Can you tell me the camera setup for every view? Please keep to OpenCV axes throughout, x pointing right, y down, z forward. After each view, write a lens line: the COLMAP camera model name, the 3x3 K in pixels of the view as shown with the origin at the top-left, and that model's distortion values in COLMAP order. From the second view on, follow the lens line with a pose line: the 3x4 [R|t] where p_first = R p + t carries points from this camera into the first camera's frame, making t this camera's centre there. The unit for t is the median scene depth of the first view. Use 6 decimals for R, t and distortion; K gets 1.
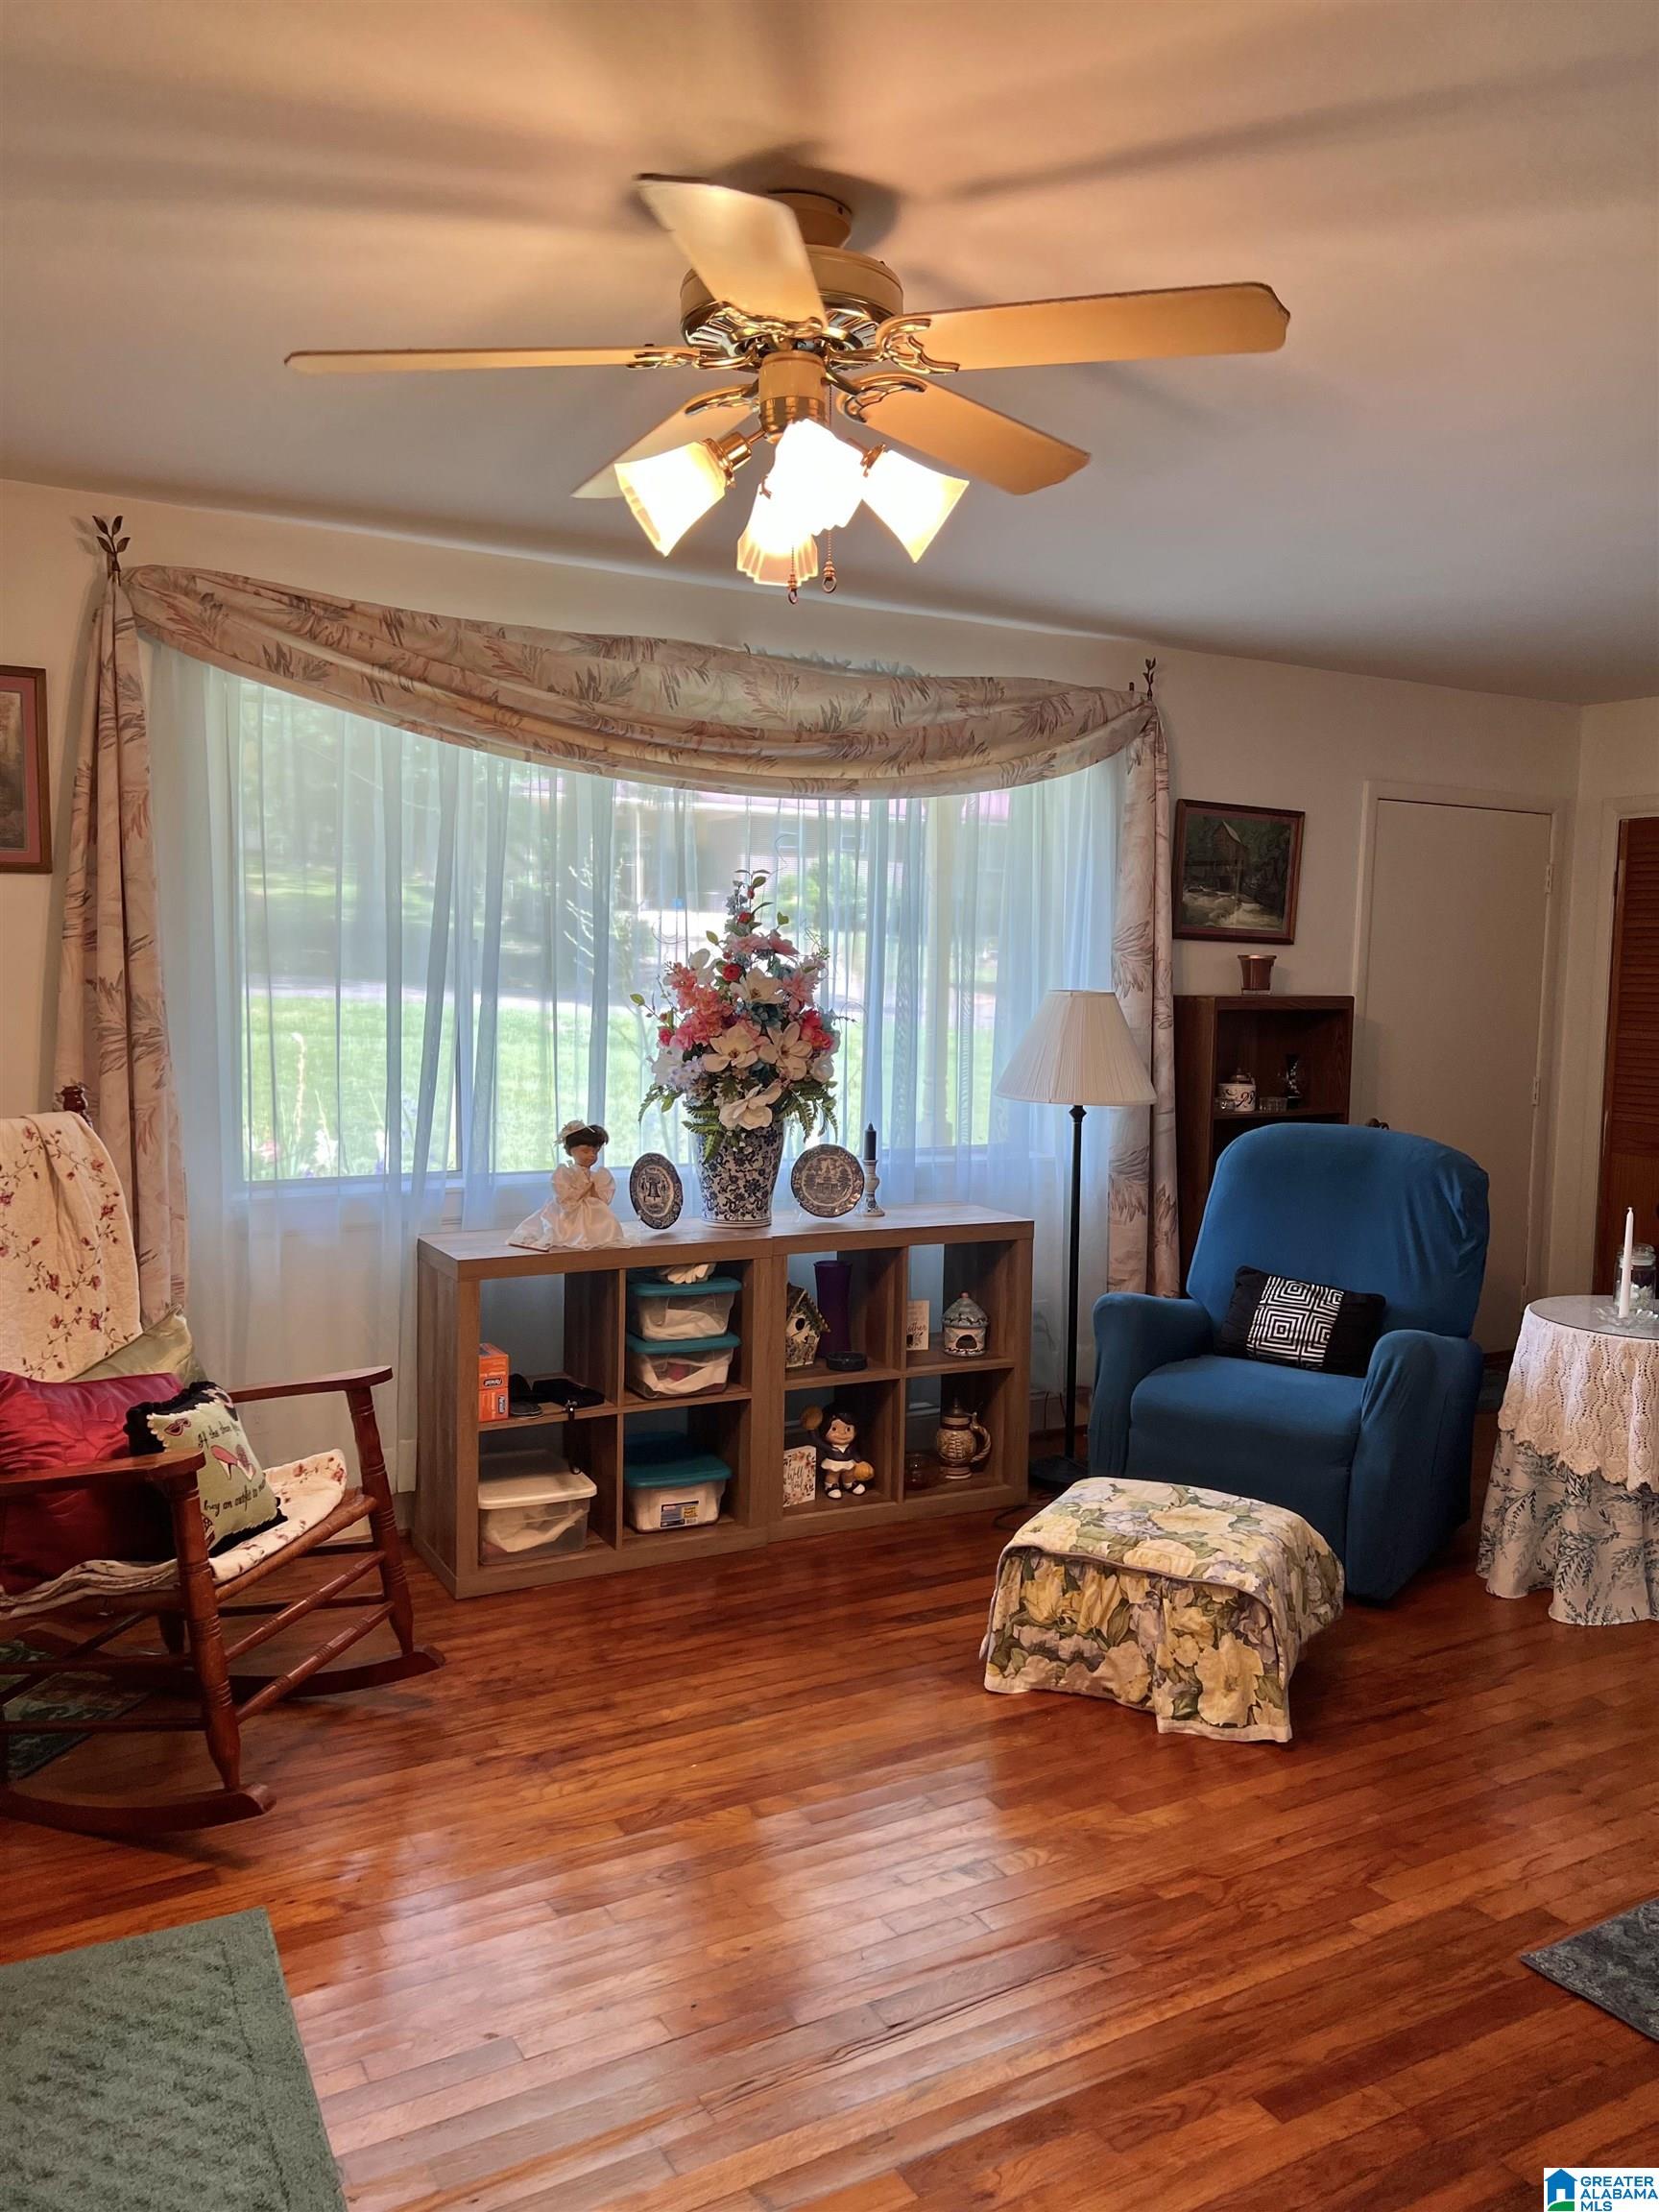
lens RADIAL K [[1666.5, 0, 827.9], [0, 1666.5, 1103.5], [0, 0, 1]] dist [0.045698, -0.053831]
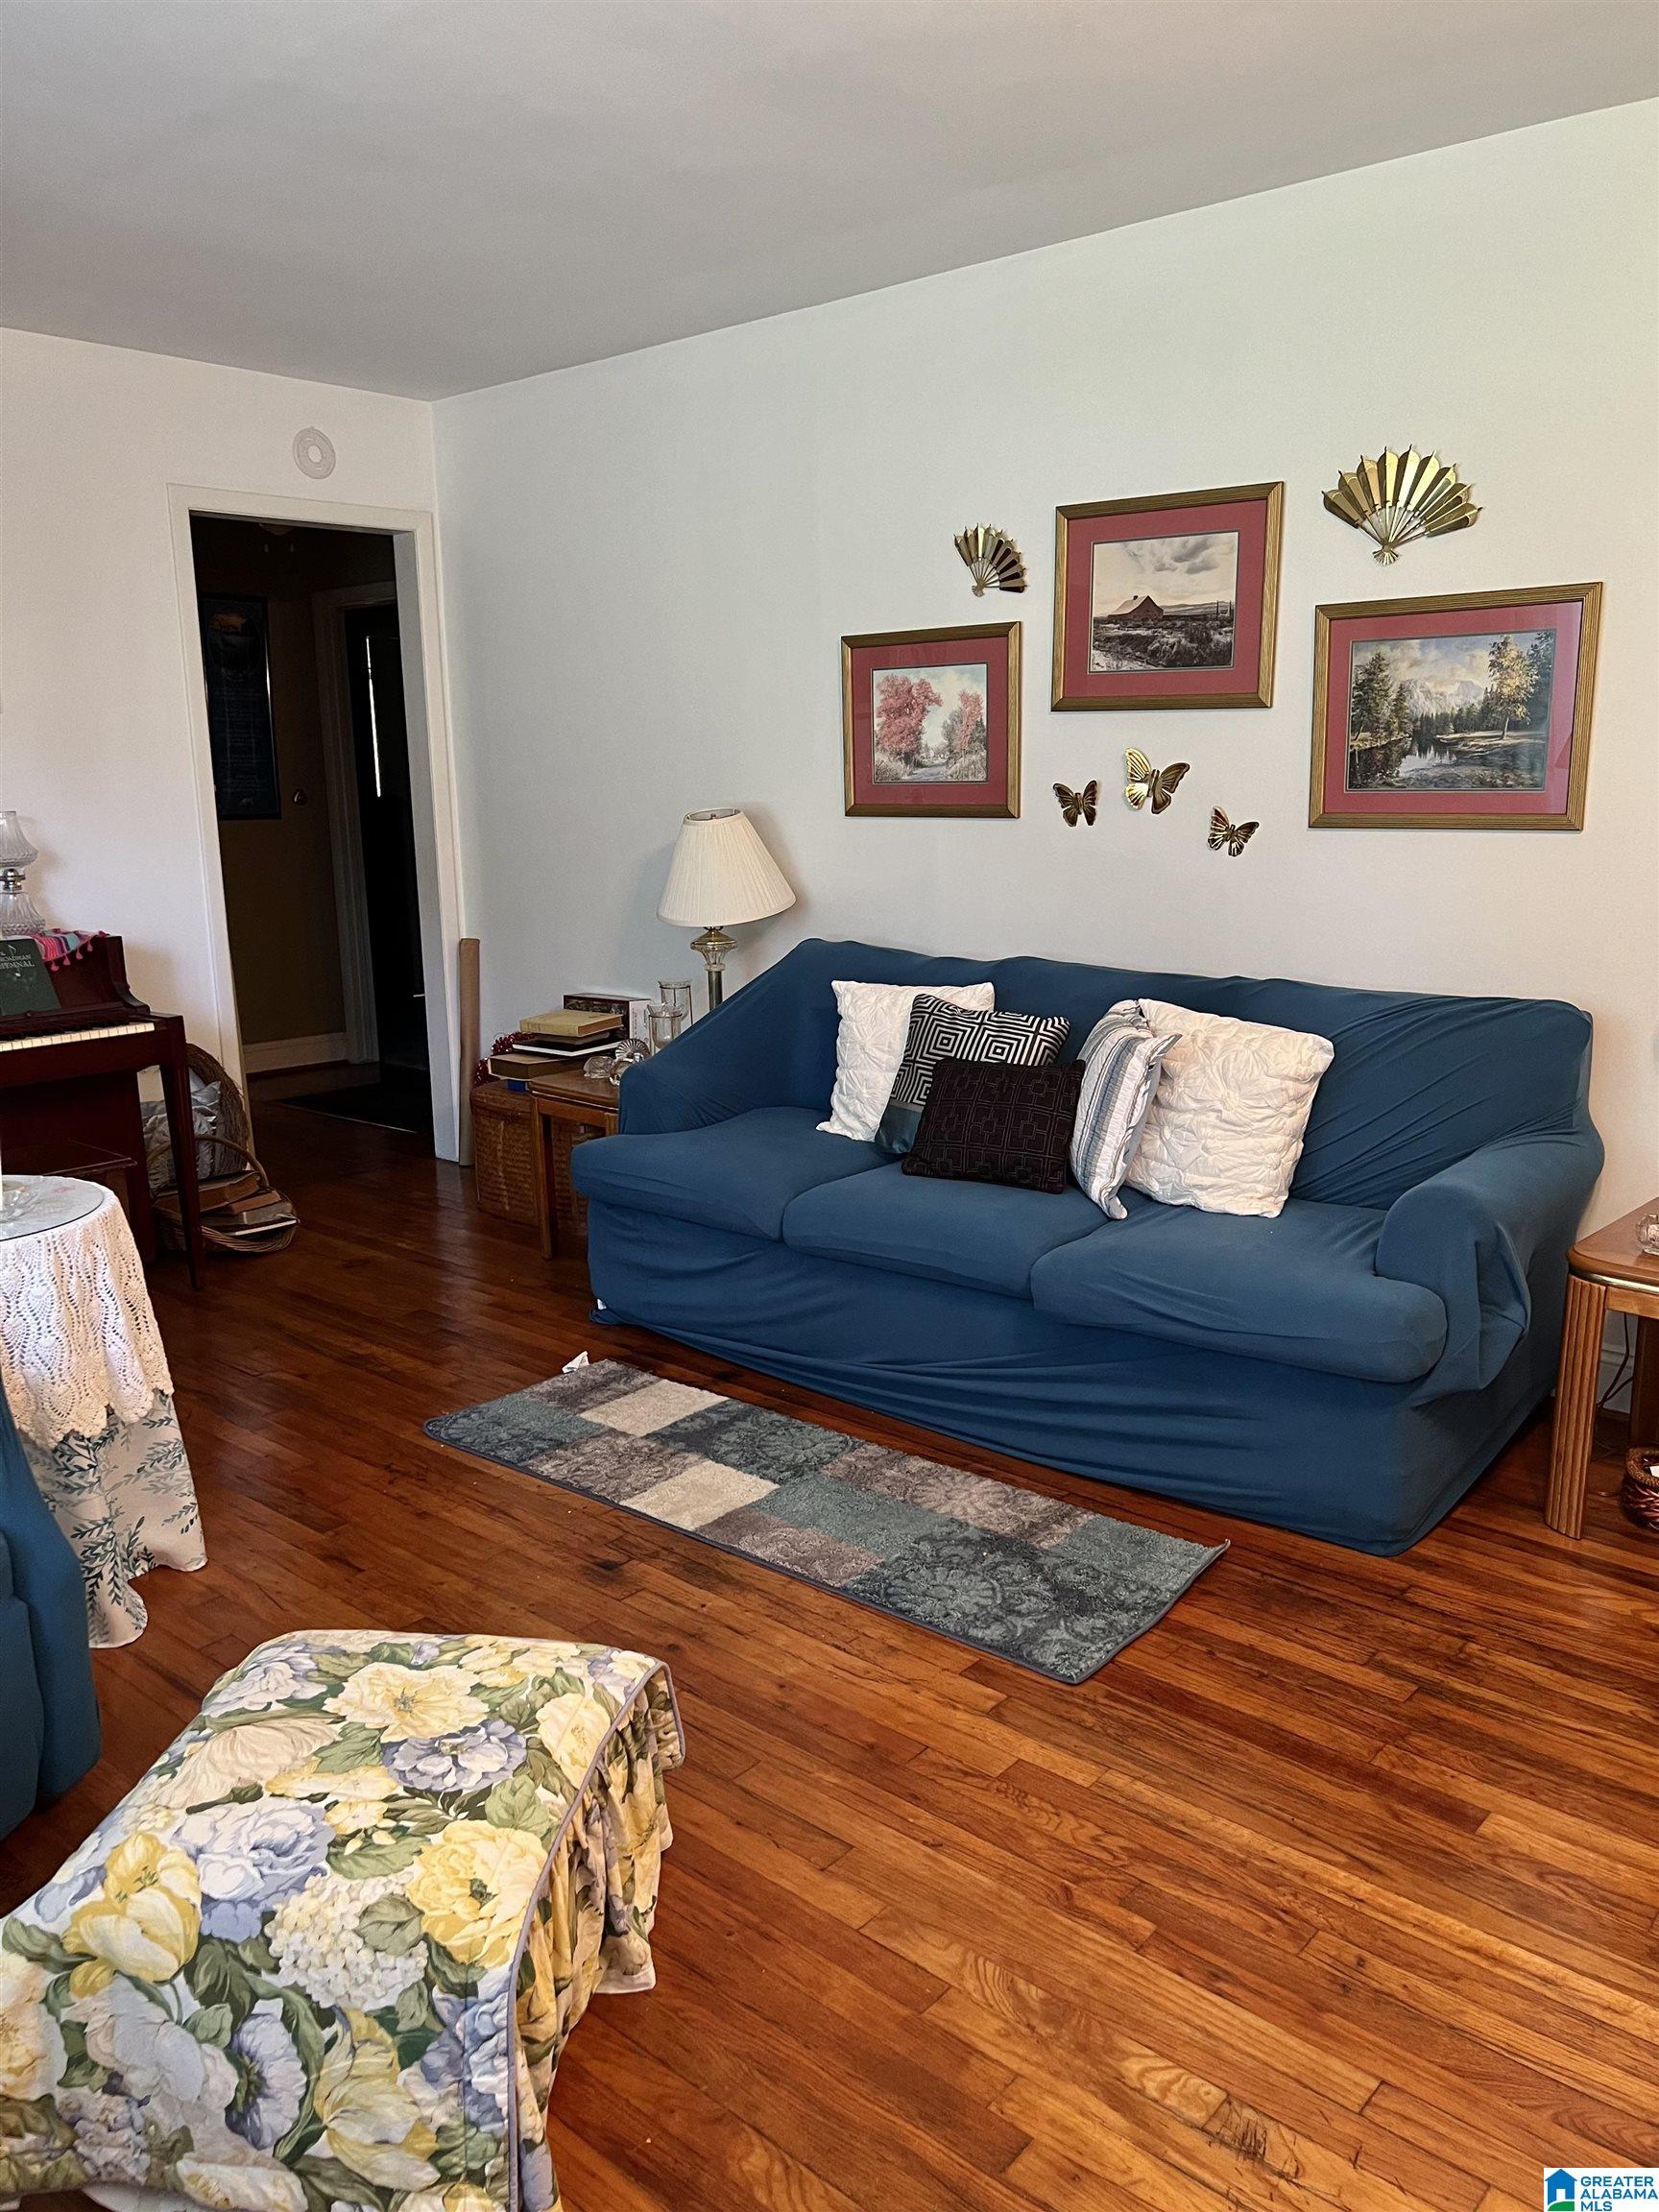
lens RADIAL K [[1666.5, 0, 833.9], [0, 1666.5, 1114.0], [0, 0, 1]] dist [0.045698, -0.053831]
pose [[-0.324623, -0.205145, 0.923328, -0.246944], [0.088147, 0.965386, 0.245480, -0.043879], [-0.941727, 0.161078, -0.295303, 0.886981]]
